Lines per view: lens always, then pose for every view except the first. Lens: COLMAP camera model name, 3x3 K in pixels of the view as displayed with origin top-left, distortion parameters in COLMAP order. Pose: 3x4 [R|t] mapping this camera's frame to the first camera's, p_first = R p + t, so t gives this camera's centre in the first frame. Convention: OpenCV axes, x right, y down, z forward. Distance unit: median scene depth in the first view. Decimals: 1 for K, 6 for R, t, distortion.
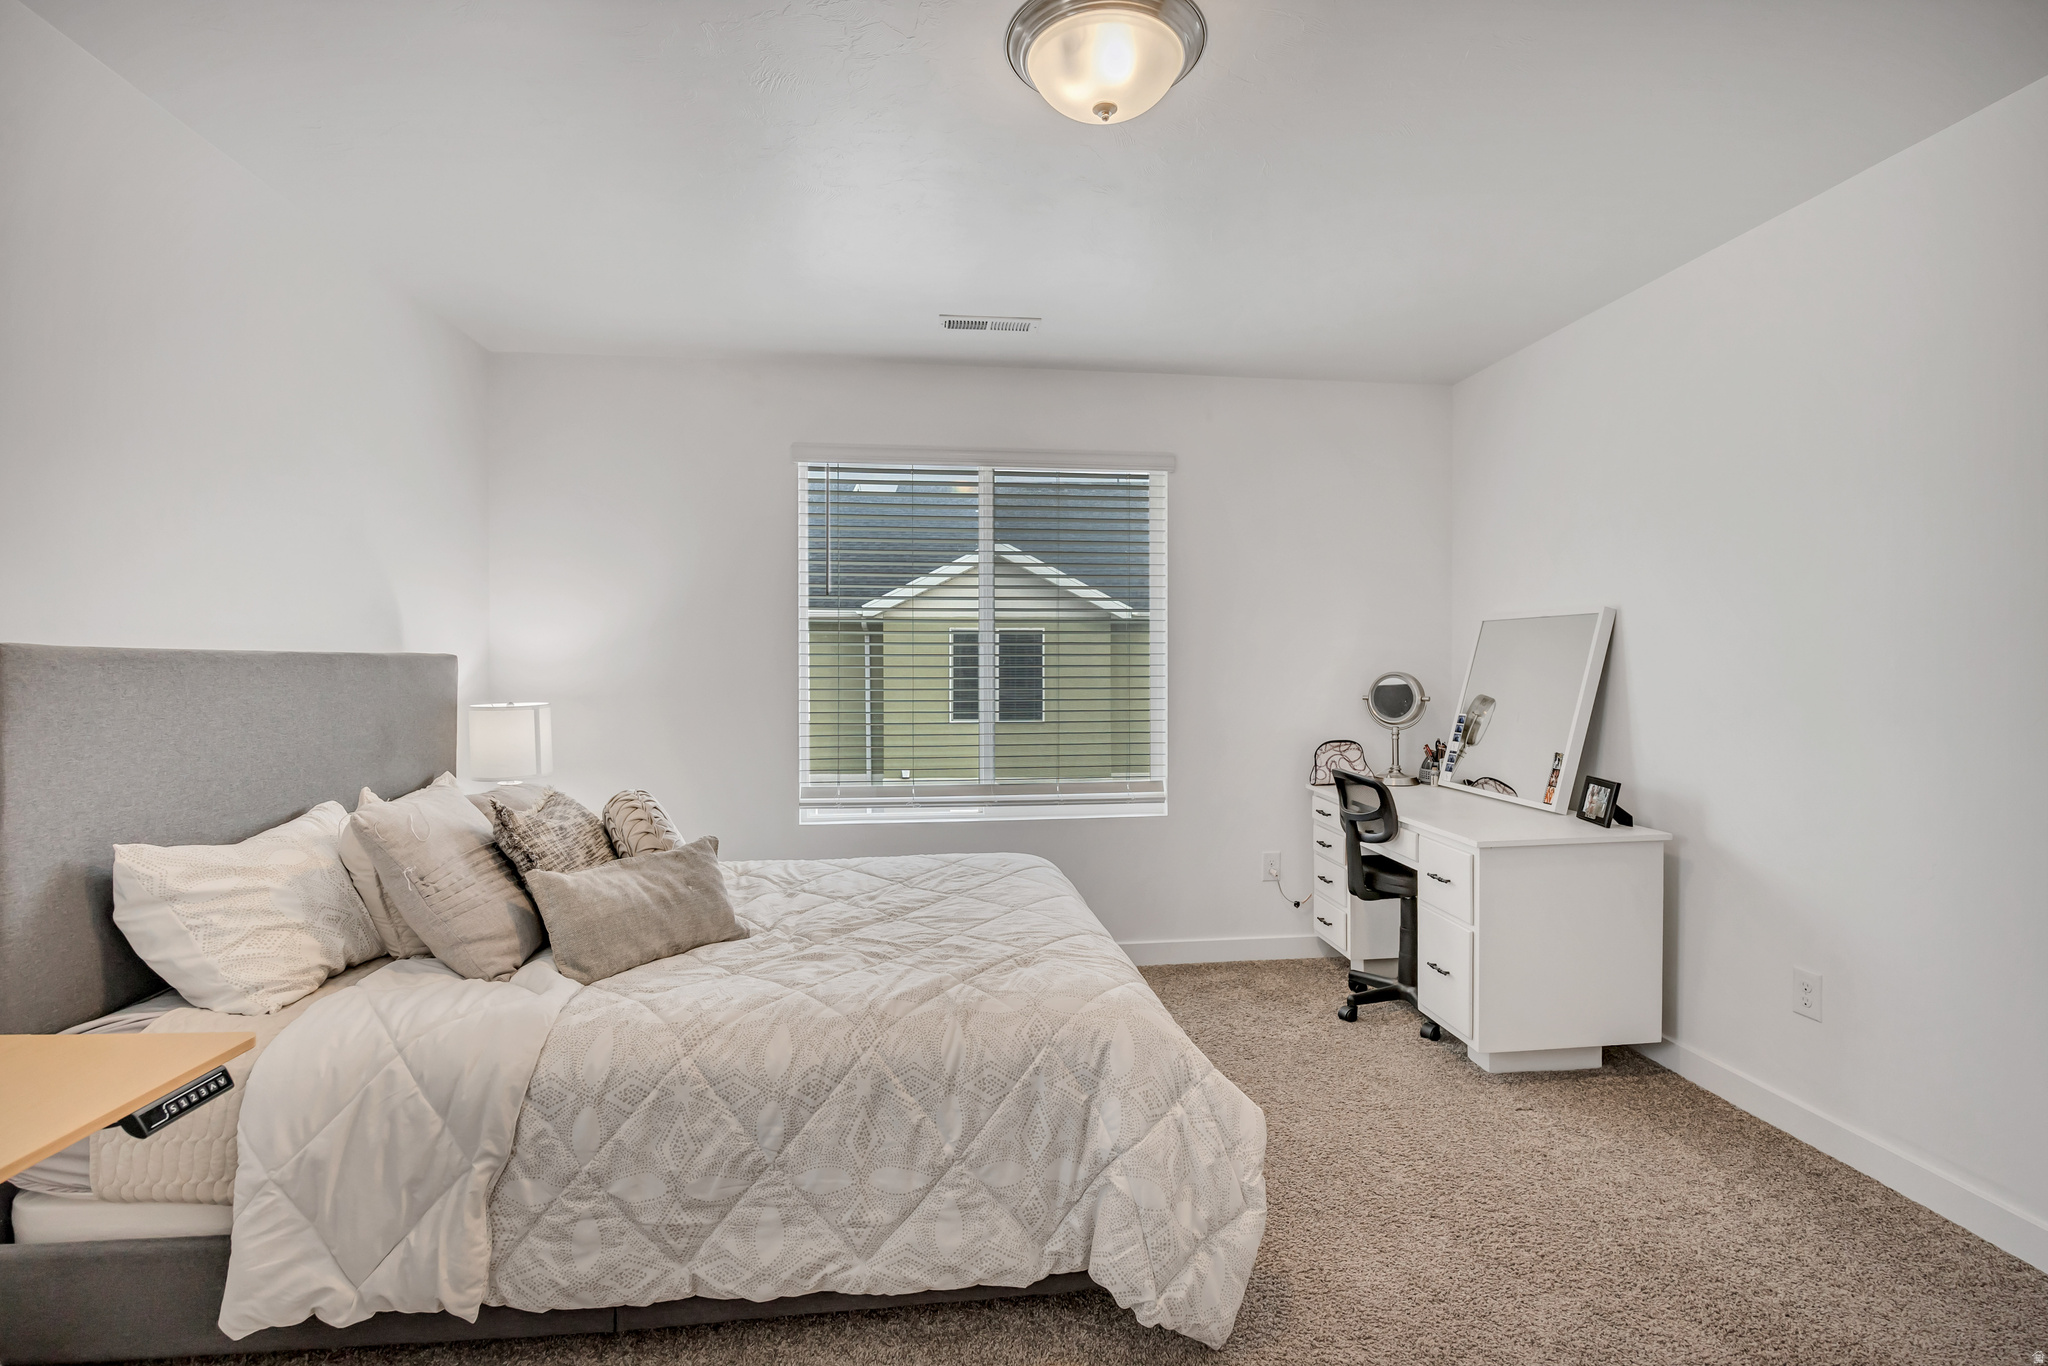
lens RADIAL K [[935.8, 0, 1025.3], [0, 935.8, 668.3], [0, 0, 1]] dist [-0.000559, 0.000486]
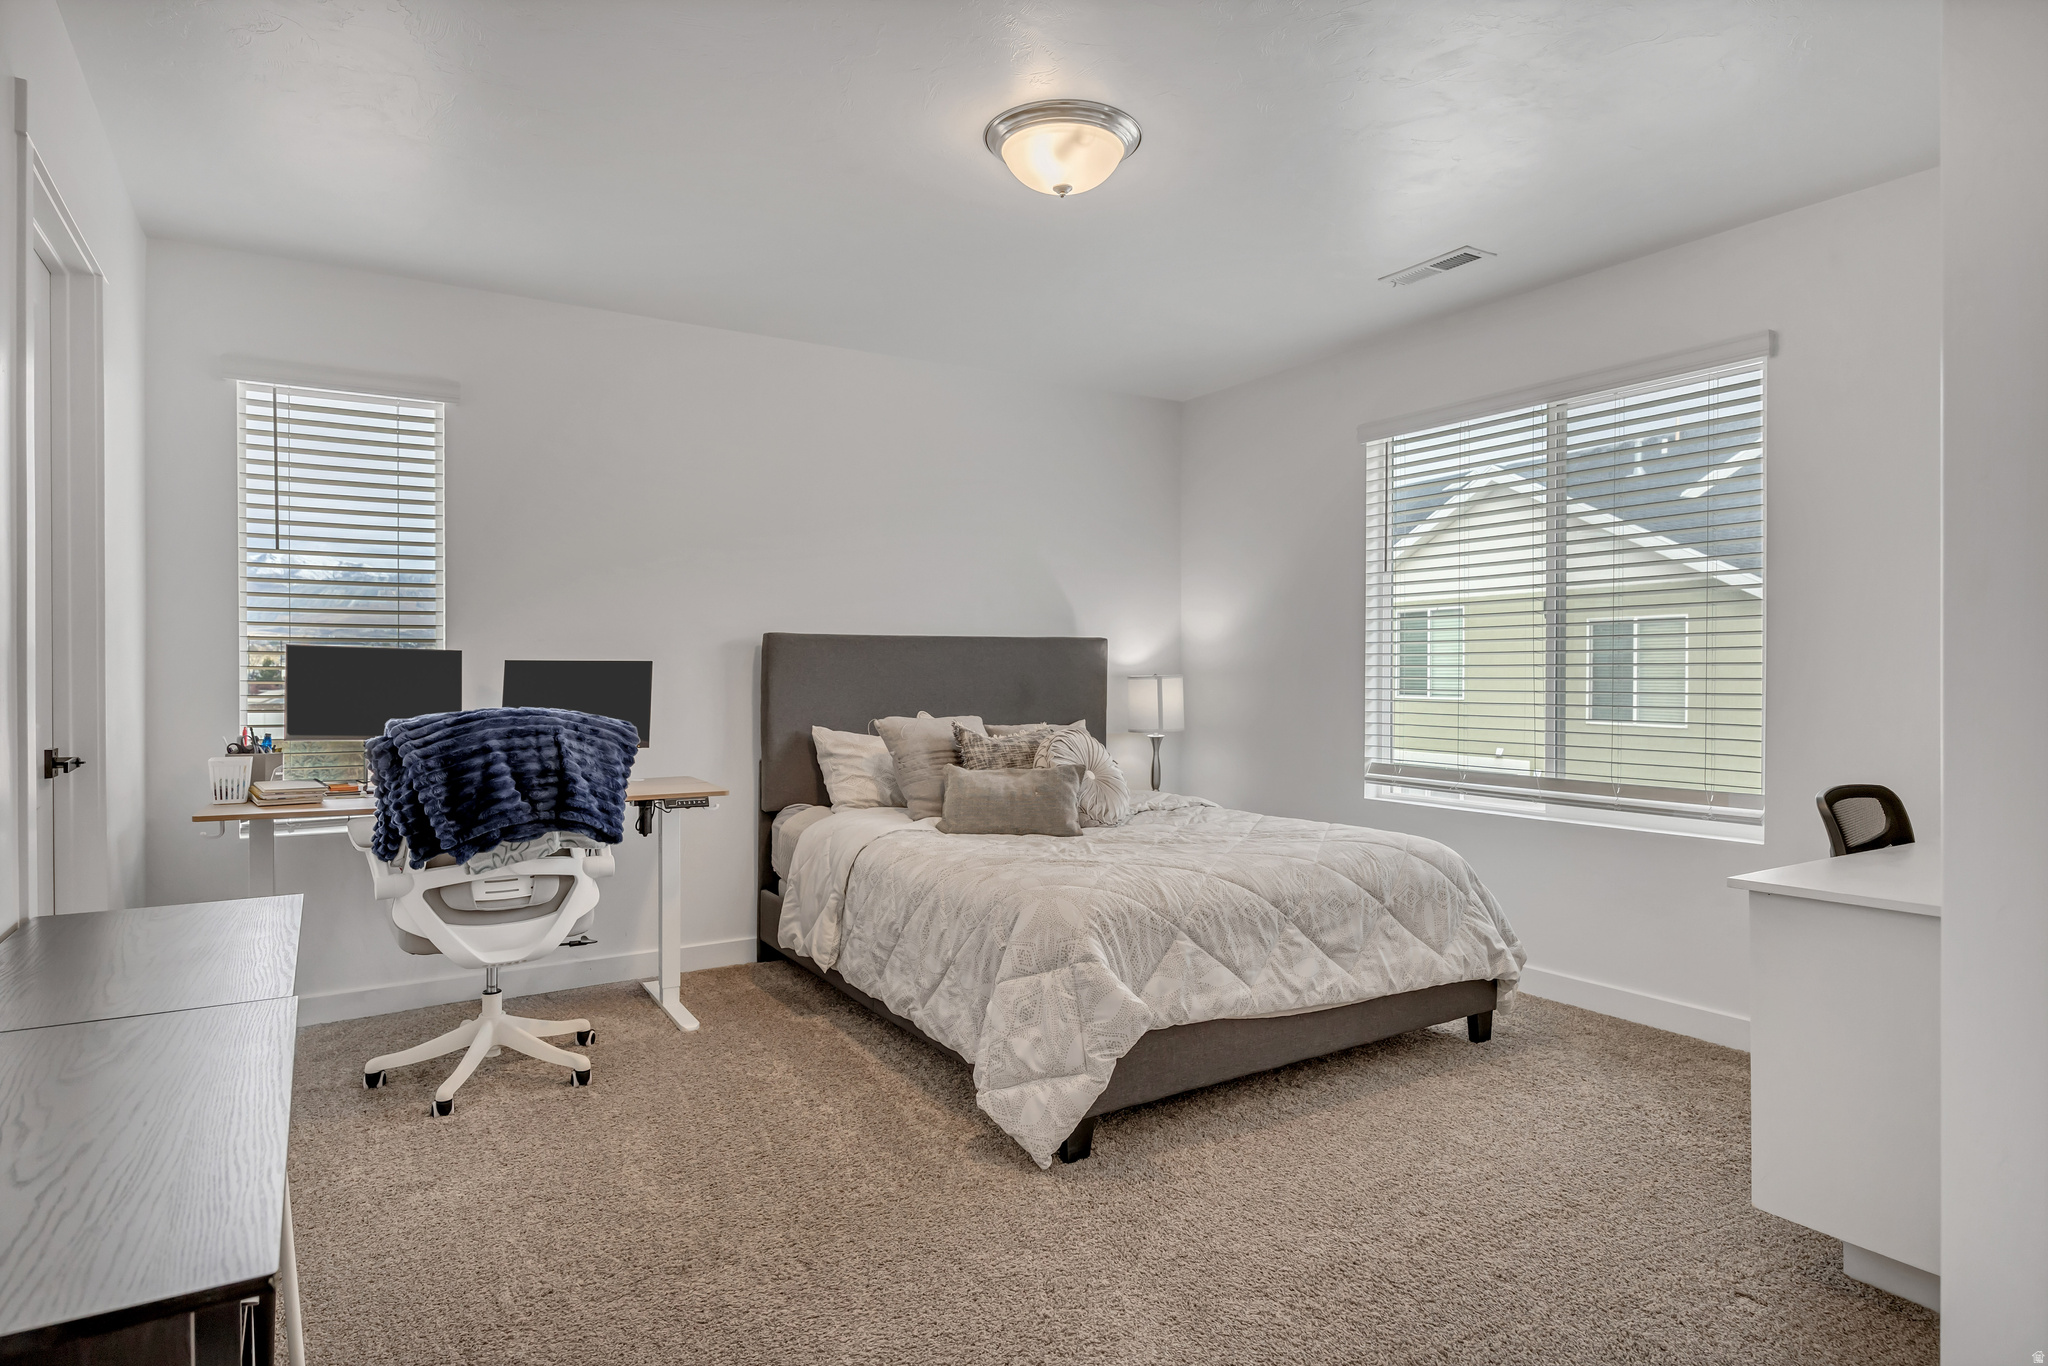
lens RADIAL K [[1046.8, 0, 1024.0], [0, 1046.8, 683.0], [0, 0, 1]] dist [-0.000968, -0.000017]
pose [[0.468502, 0.011895, -0.883382, 1.238921], [-0.000830, 0.999915, 0.013024, 0.054981], [0.883462, -0.005369, 0.468472, 0.283545]]
